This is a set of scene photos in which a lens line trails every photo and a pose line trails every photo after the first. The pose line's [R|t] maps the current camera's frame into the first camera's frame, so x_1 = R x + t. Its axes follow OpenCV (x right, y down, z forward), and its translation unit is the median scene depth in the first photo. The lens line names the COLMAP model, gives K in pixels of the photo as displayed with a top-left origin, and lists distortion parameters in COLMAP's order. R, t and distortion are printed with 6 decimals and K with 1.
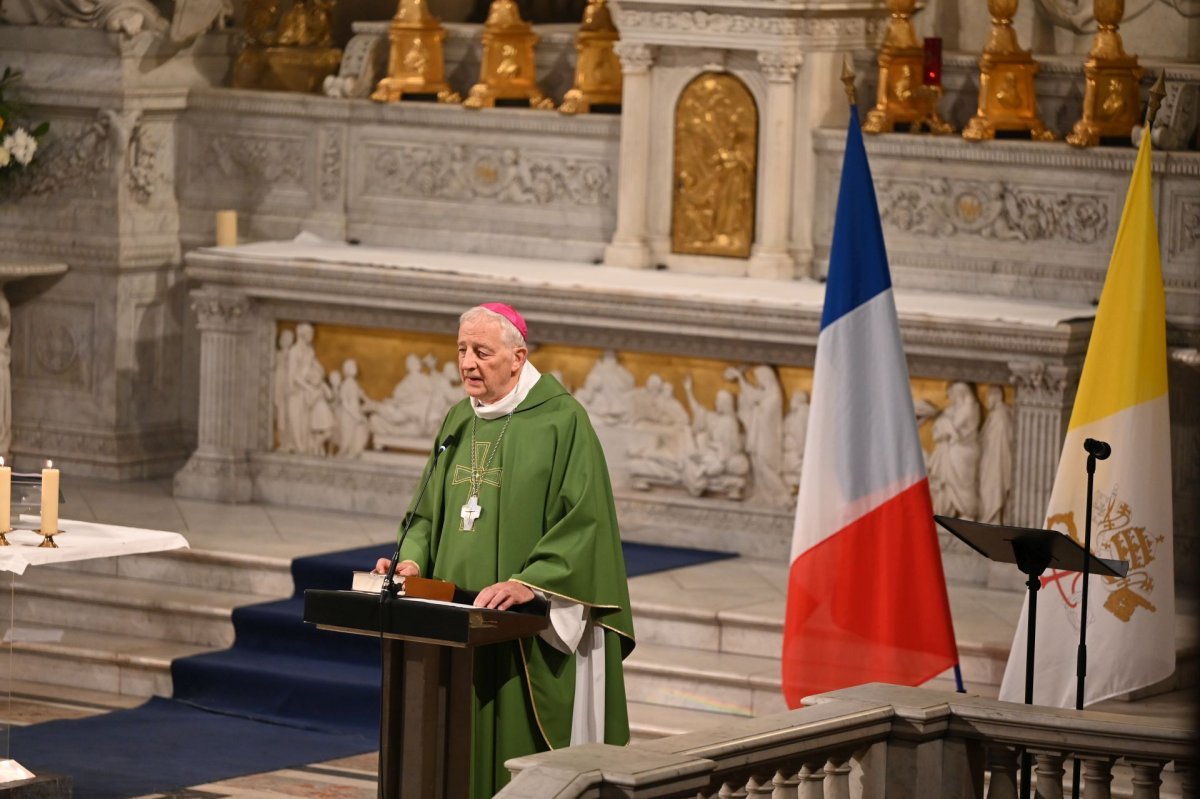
lens RADIAL K [[5584.0, 0, 600.0], [0, 5584.0, 399.5], [0, 0, 1]] dist [0.057541, -3.406655]
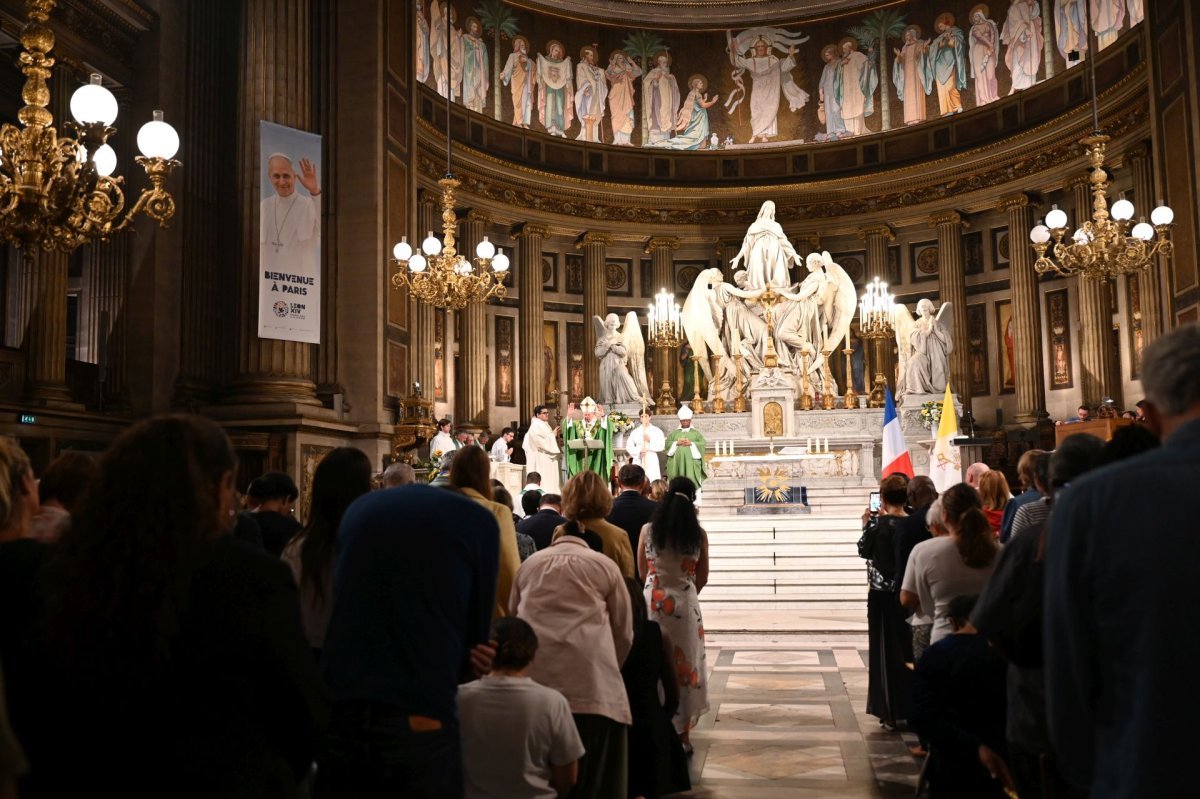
lens RADIAL K [[1058.3, 0, 600.0], [0, 1058.3, 399.5], [0, 0, 1]] dist [-0.005478, 0.005304]
pose [[0.918833, -0.014074, 0.394396, -0.537316], [0.087666, 0.981674, -0.169206, 0.097427], [-0.384787, 0.190047, 0.903228, 0.145147]]
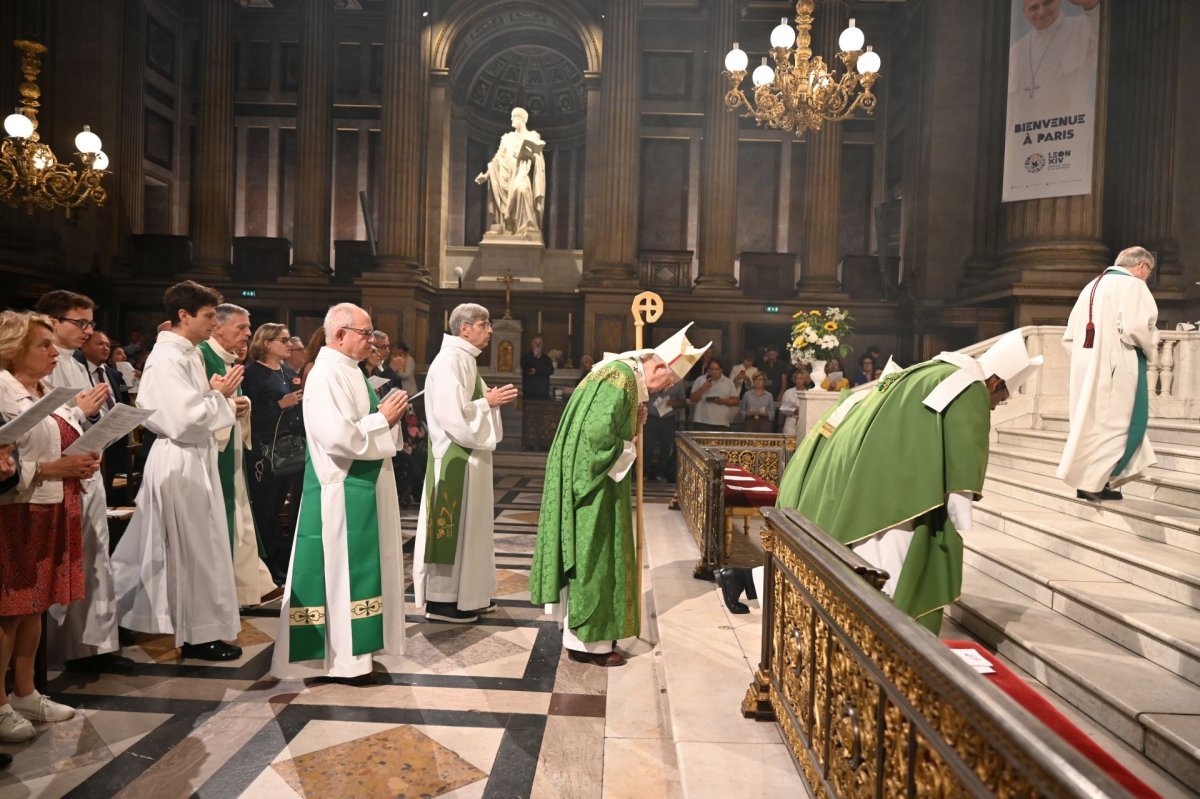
lens RADIAL K [[809.0, 0, 603.7], [0, 809.0, 401.1], [0, 0, 1]] dist [0.000833, -0.003417]
pose [[0.518020, 0.002285, -0.855365, -0.102876], [-0.099036, 0.993431, -0.057324, 0.085968], [0.849616, 0.114407, 0.514844, 0.477476]]
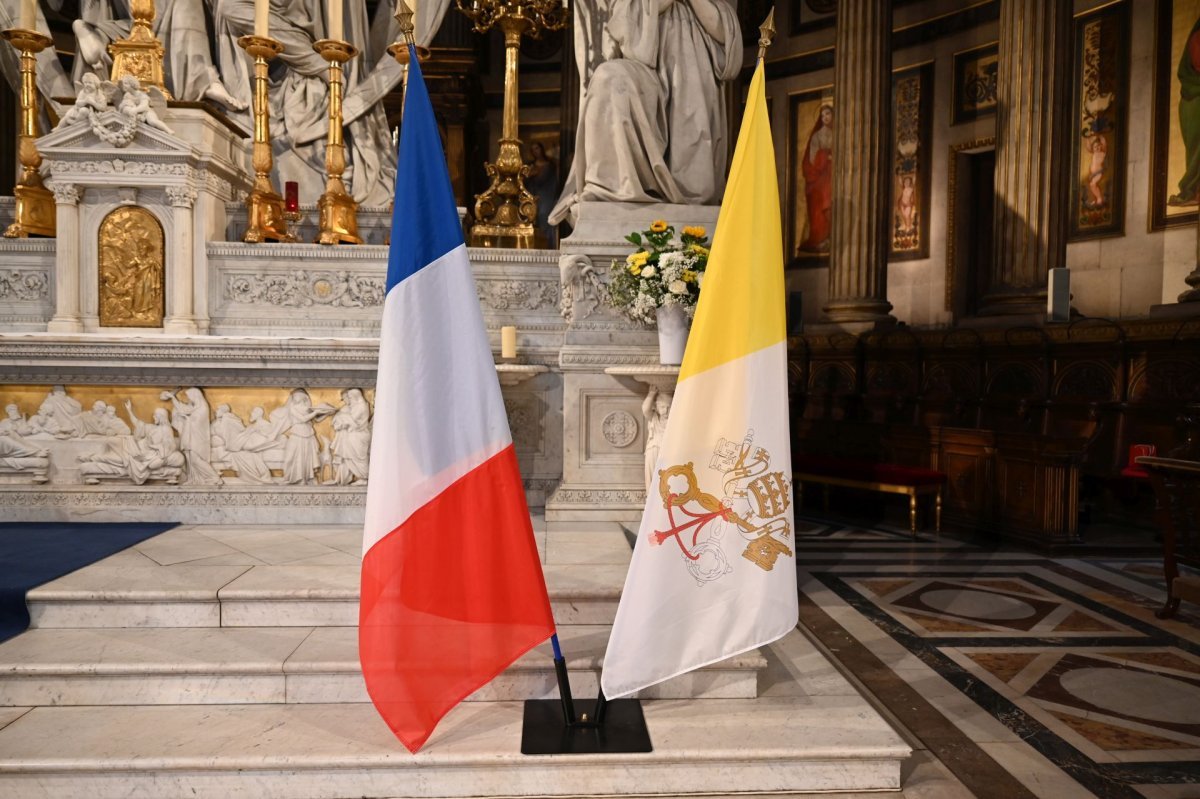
lens RADIAL K [[821.5, 0, 600.0], [0, 821.5, 399.5], [0, 0, 1]] dist [0.007374, -0.003145]
pose [[0.808372, -0.041438, 0.587211, -0.009883], [0.072112, 0.996977, -0.028918, 0.010199], [-0.584238, 0.065721, 0.808917, 0.751924]]
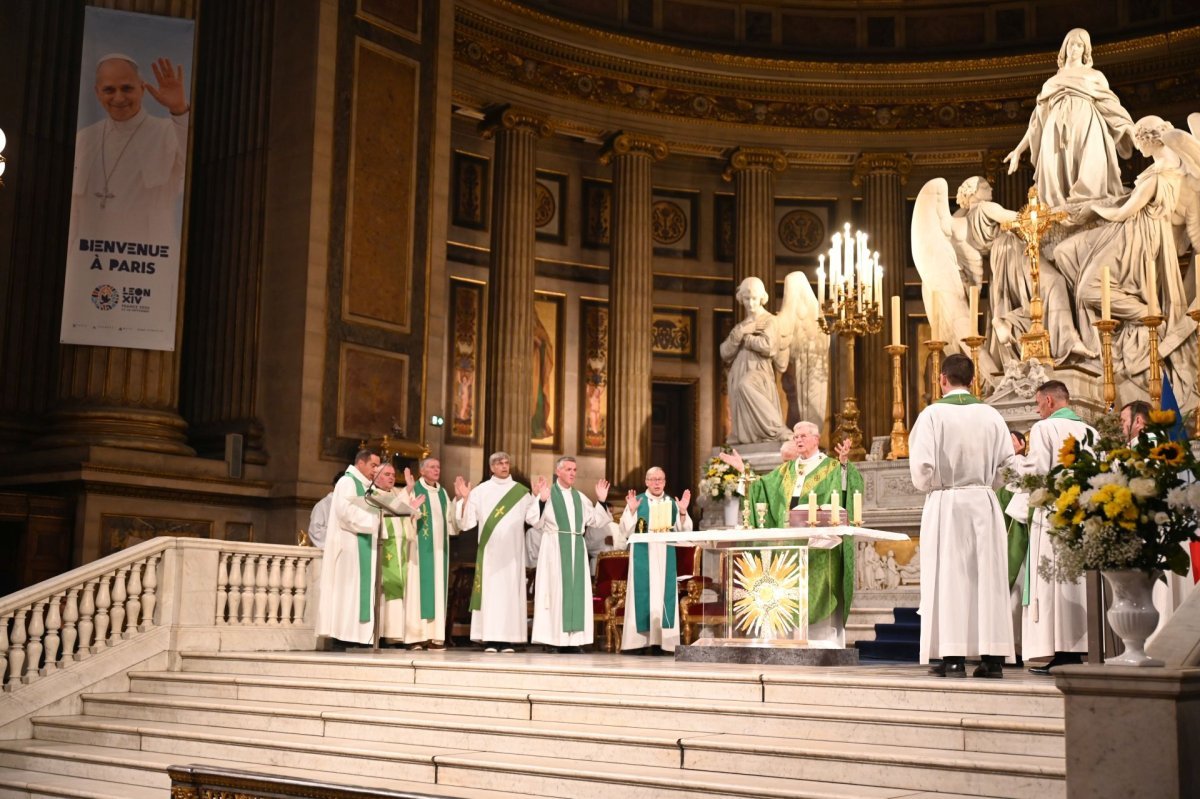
lens RADIAL K [[1464.3, 0, 599.9], [0, 1464.3, 403.5], [0, 0, 1]] dist [0.004514, -0.020258]
pose [[0.994793, -0.032310, -0.096654, -0.112990], [0.007149, 0.968199, -0.250077, 0.096917], [0.101660, 0.248084, 0.963390, 0.330792]]
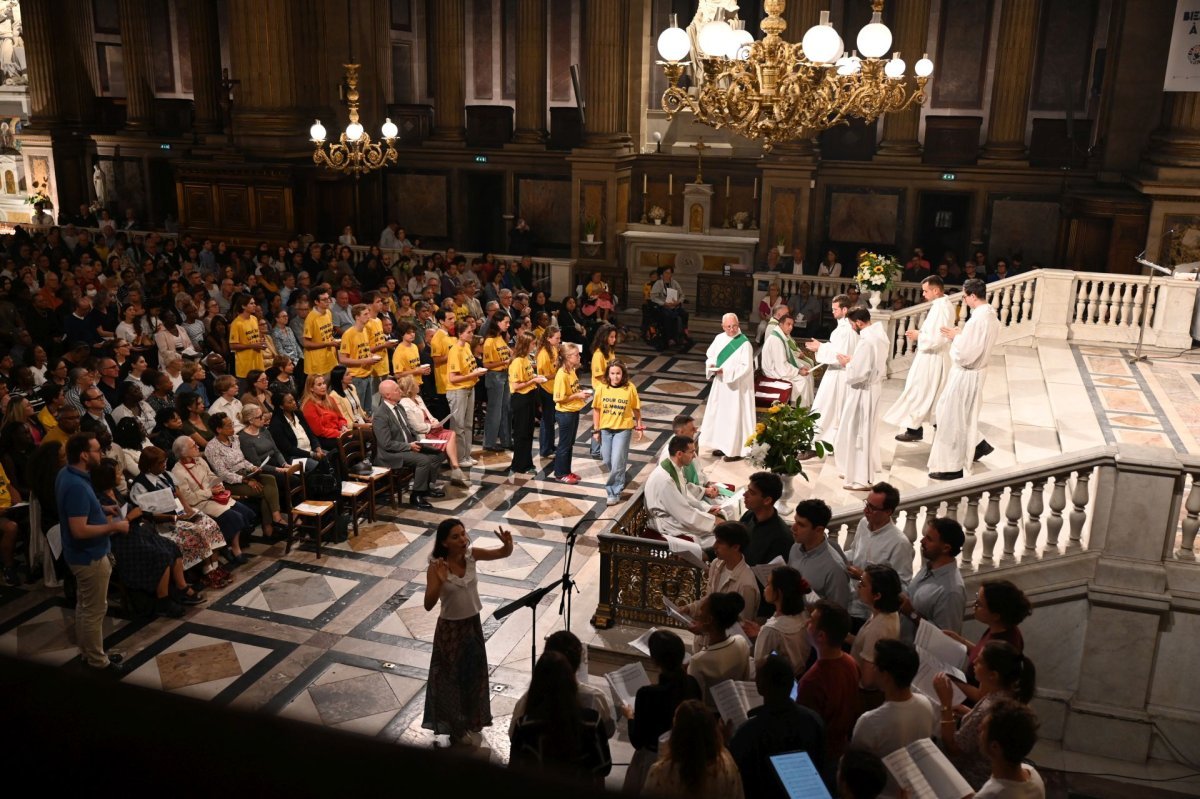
lens RADIAL K [[1104.6, 0, 598.4], [0, 1104.6, 401.3], [0, 0, 1]] dist [0.007930, -0.000288]
pose [[0.246877, 0.232697, -0.940693, 0.266469], [-0.104808, 0.971458, 0.212801, -0.026681], [0.963362, 0.046056, 0.264219, 0.398612]]
